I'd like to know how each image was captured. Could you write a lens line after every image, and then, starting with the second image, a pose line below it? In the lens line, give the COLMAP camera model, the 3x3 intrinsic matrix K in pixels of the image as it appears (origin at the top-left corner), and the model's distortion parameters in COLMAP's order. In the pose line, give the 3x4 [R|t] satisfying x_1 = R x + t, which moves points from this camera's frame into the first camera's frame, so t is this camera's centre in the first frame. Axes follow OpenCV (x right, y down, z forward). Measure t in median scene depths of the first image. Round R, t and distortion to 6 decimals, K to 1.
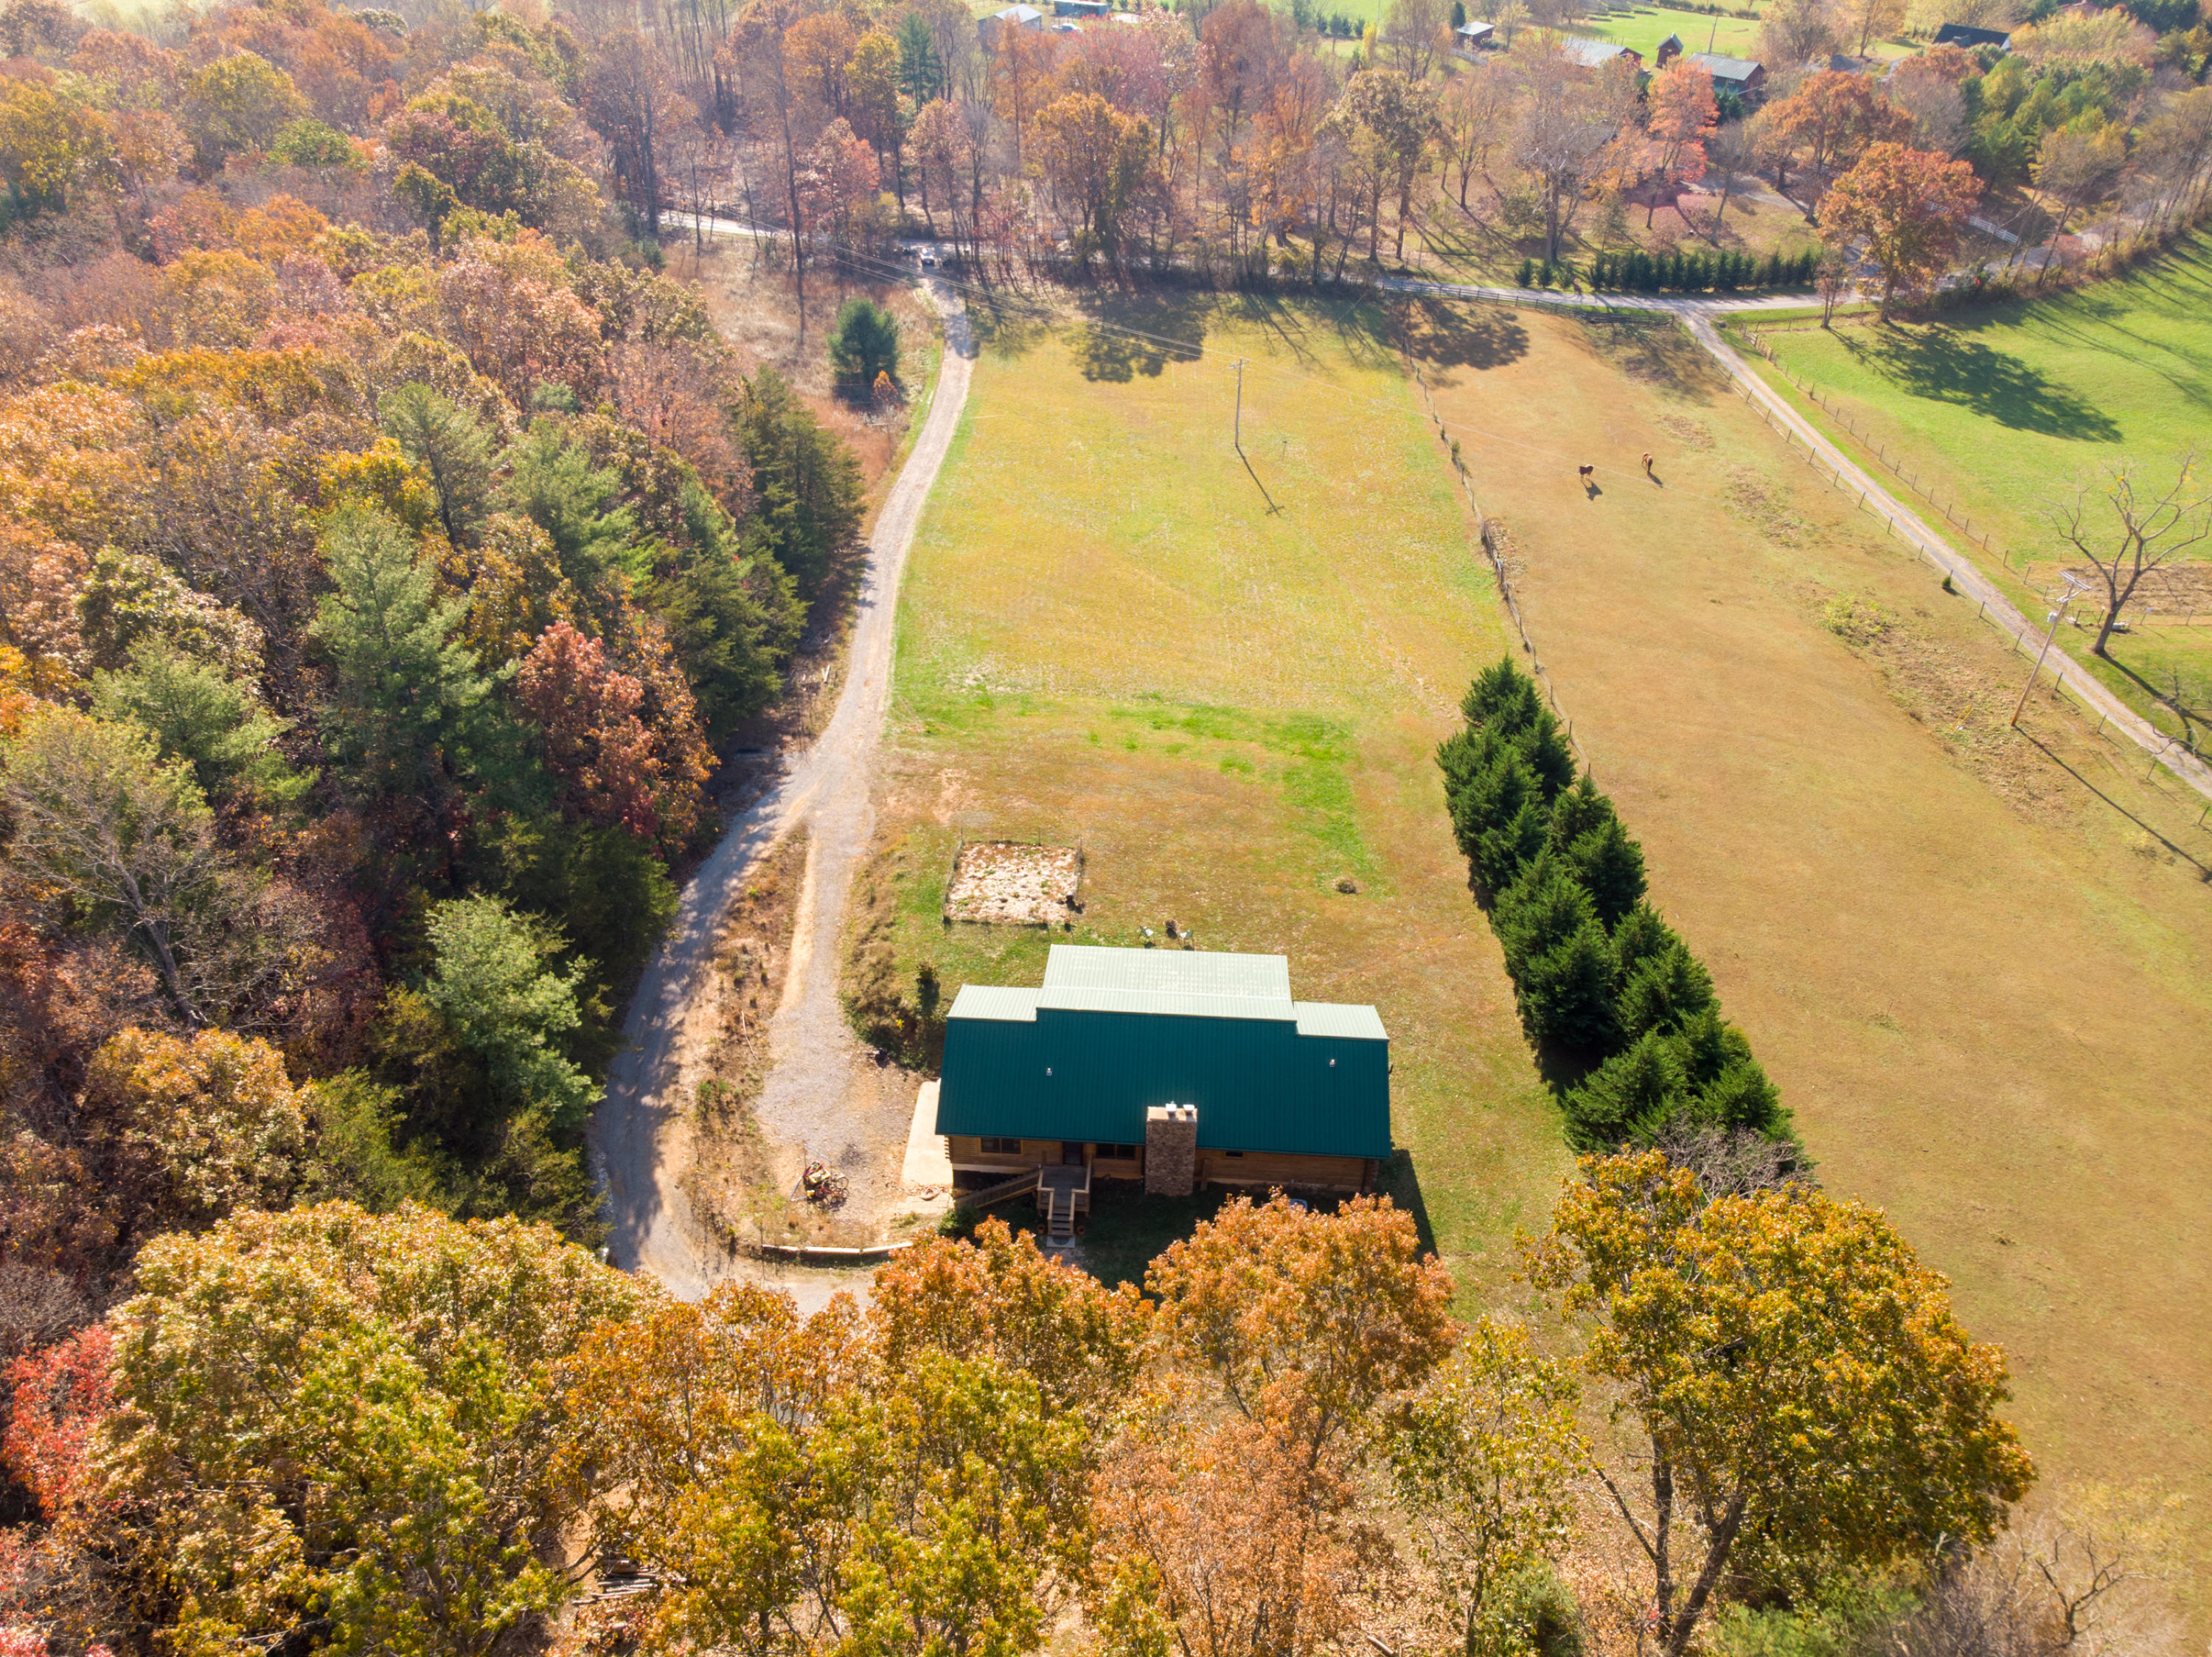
lens RADIAL K [[1704.5, 0, 1099.1], [0, 1704.5, 846.6], [0, 0, 1]] dist [-0.000751, 0.009937]
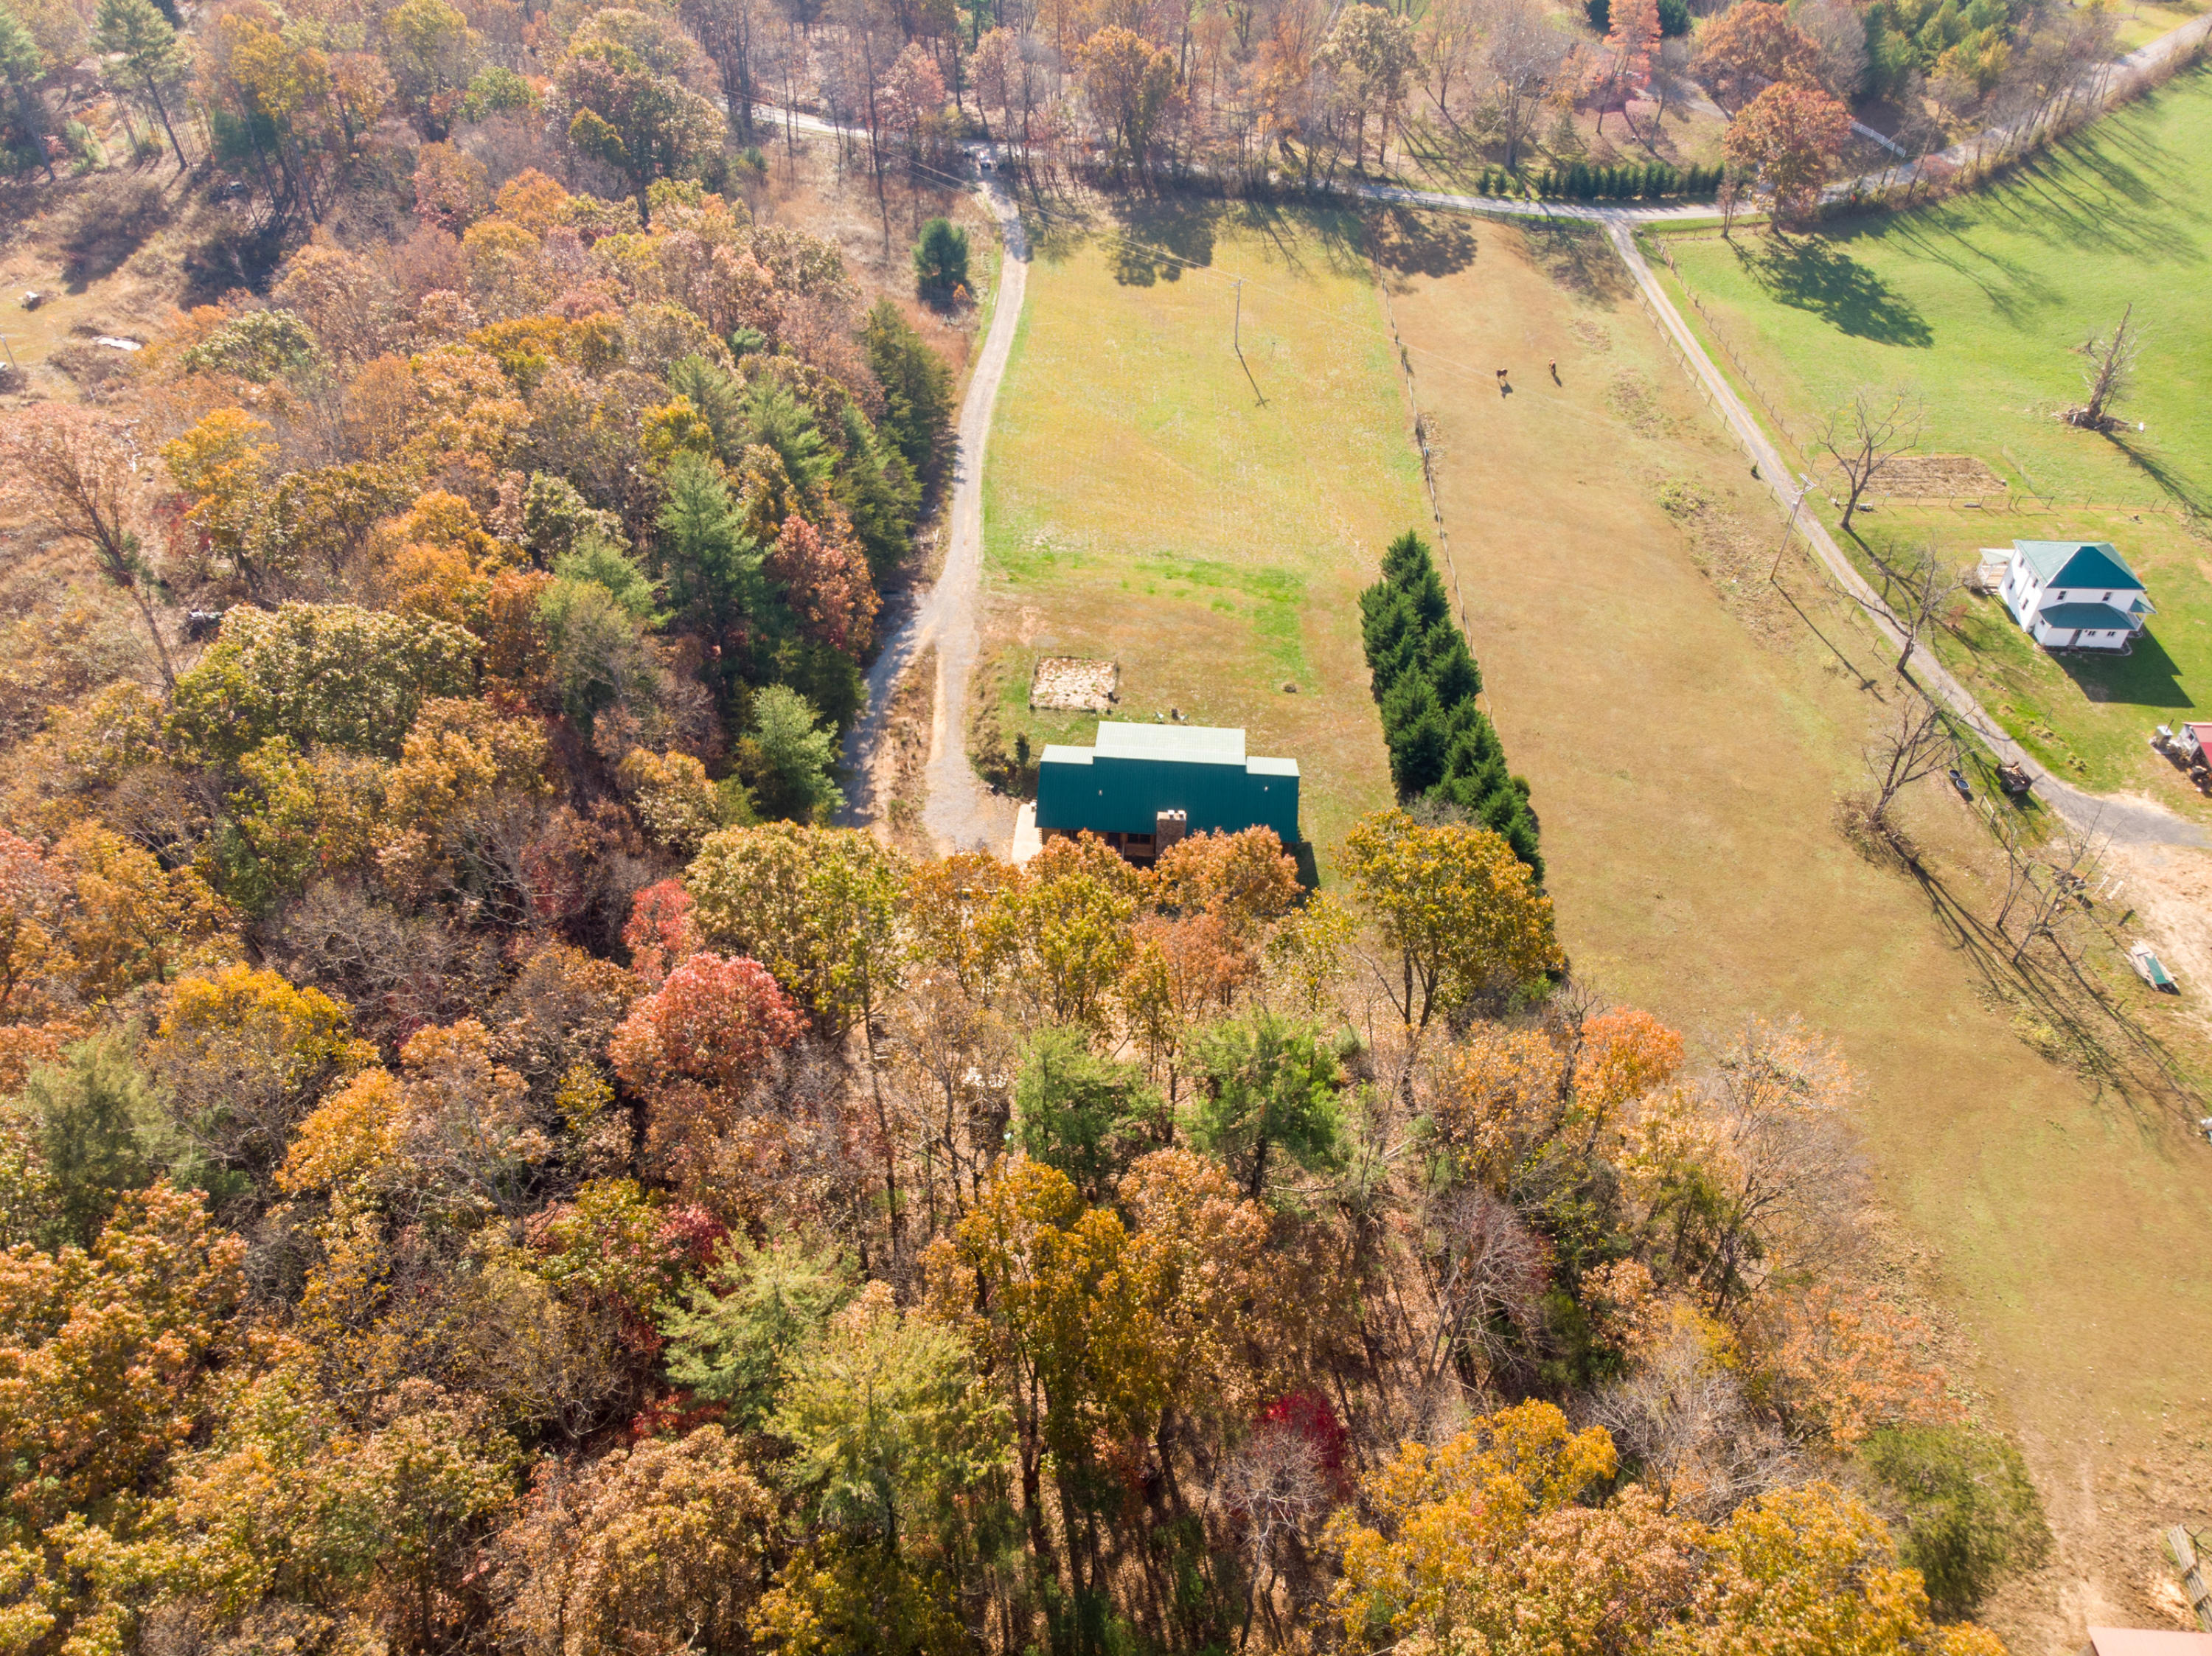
lens RADIAL K [[1704.4, 0, 1092.9], [0, 1704.4, 868.6], [0, 0, 1]] dist [-0.000751, 0.009937]
pose [[0.999864, 0.010132, -0.013013, -0.008483], [-0.008478, 0.992568, 0.121399, 0.000318], [0.014146, -0.121272, 0.992518, -0.428555]]
